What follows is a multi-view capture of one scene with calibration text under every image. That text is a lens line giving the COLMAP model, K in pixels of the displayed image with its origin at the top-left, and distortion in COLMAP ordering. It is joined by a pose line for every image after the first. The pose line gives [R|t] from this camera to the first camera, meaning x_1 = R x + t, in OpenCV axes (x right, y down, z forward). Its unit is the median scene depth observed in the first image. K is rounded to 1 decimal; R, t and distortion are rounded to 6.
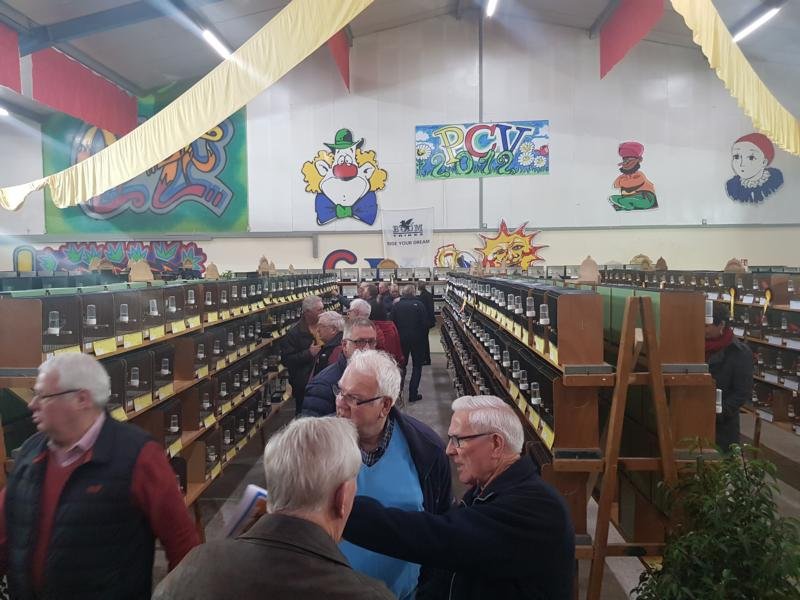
lens RADIAL K [[624.9, 0, 375.3], [0, 624.9, 291.2], [0, 0, 1]] dist [0.034835, -0.063135]
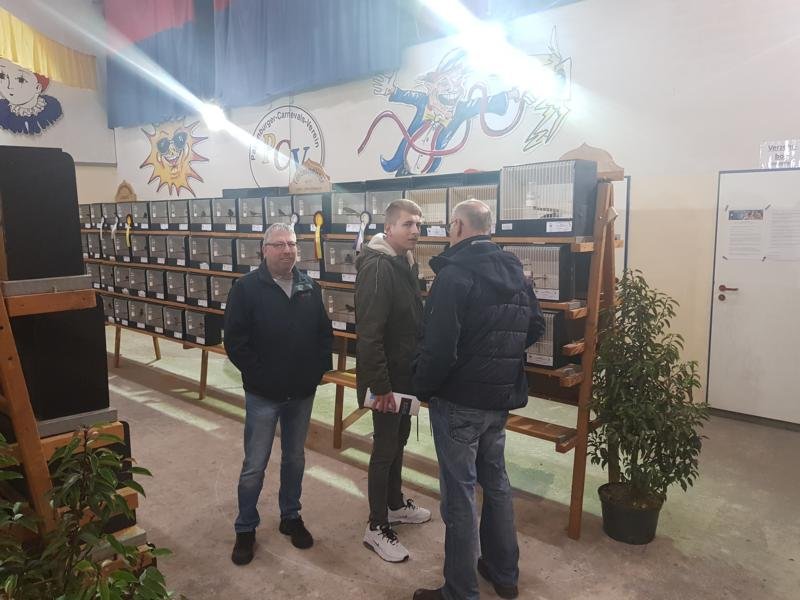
lens RADIAL K [[624.9, 0, 405.3], [0, 624.9, 303.0], [0, 0, 1]] dist [0.034835, -0.063135]
pose [[0.625860, -0.102062, 0.773229, 0.230174], [0.030826, 0.993863, 0.106235, 0.013051], [-0.779326, -0.042653, 0.625165, 0.048091]]
